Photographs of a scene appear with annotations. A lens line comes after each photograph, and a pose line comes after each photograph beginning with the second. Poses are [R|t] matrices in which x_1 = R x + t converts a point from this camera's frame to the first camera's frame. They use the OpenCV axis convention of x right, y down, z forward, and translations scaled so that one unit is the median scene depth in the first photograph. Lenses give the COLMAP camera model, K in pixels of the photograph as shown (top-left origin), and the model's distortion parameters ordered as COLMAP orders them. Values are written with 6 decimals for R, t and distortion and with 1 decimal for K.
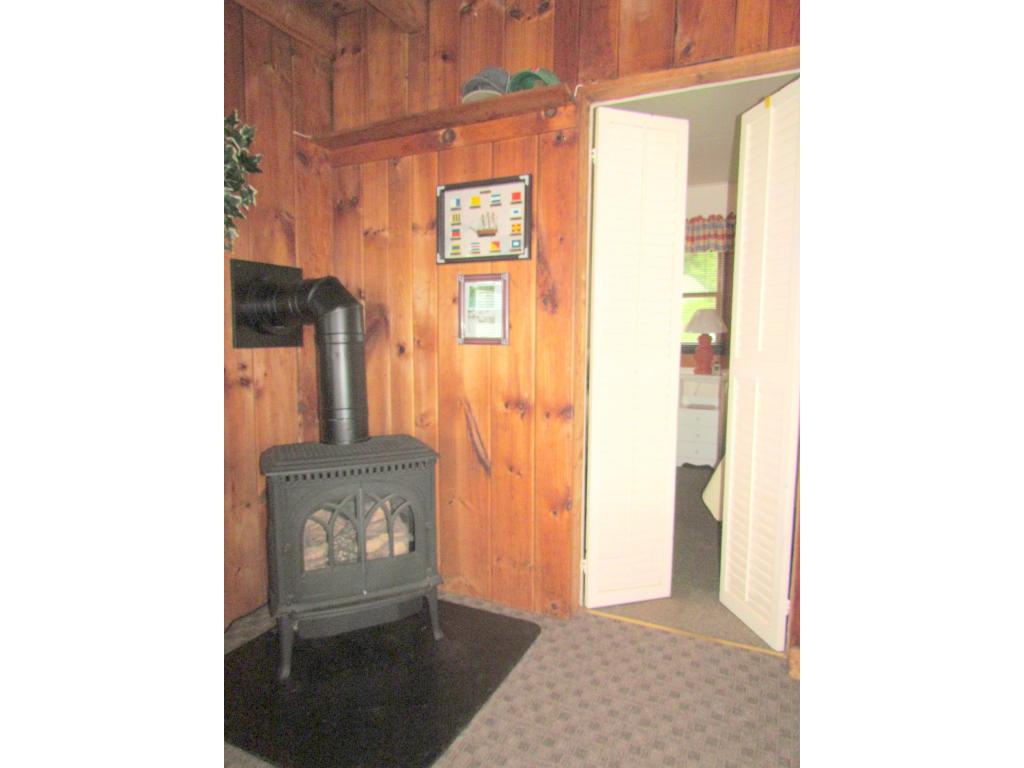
lens RADIAL K [[556.4, 0, 501.5], [0, 556.4, 387.6], [0, 0, 1]] dist [-0.002351, -0.000279]
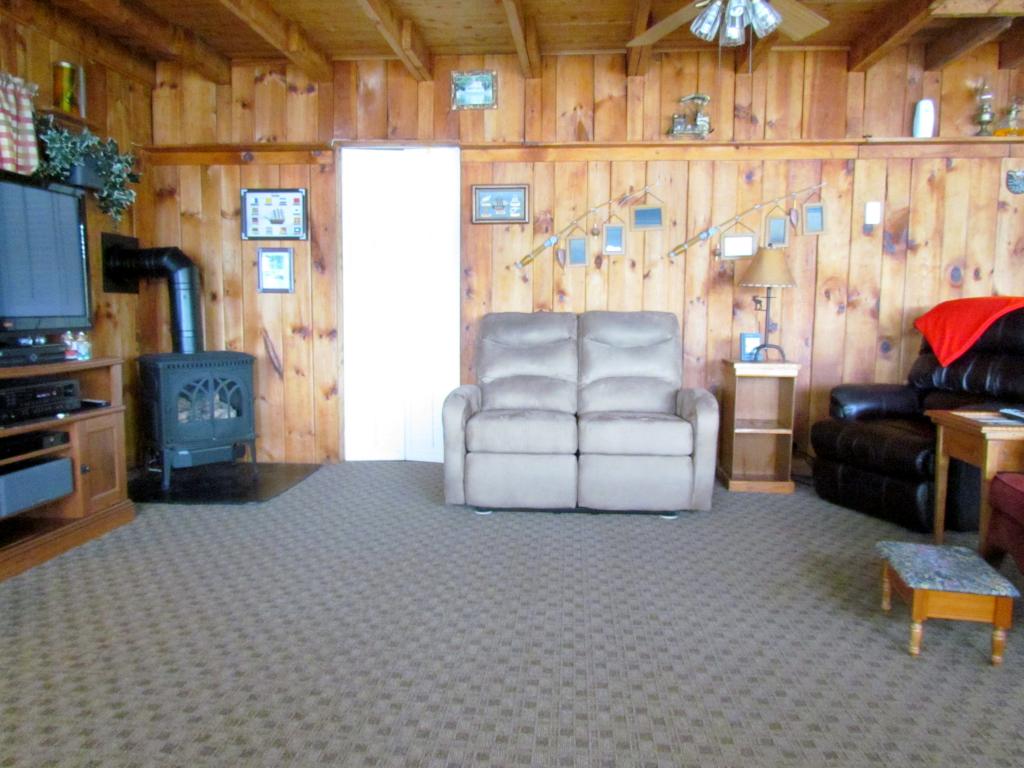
lens RADIAL K [[786.3, 0, 512.0], [0, 786.3, 384.0], [0, 0, 1]] dist [0.005106, 0.000439]
pose [[0.930879, -0.029944, 0.364098, -0.228295], [0.032074, 0.999485, 0.000194, 0.198690], [-0.363917, 0.011498, 0.931361, -1.288588]]
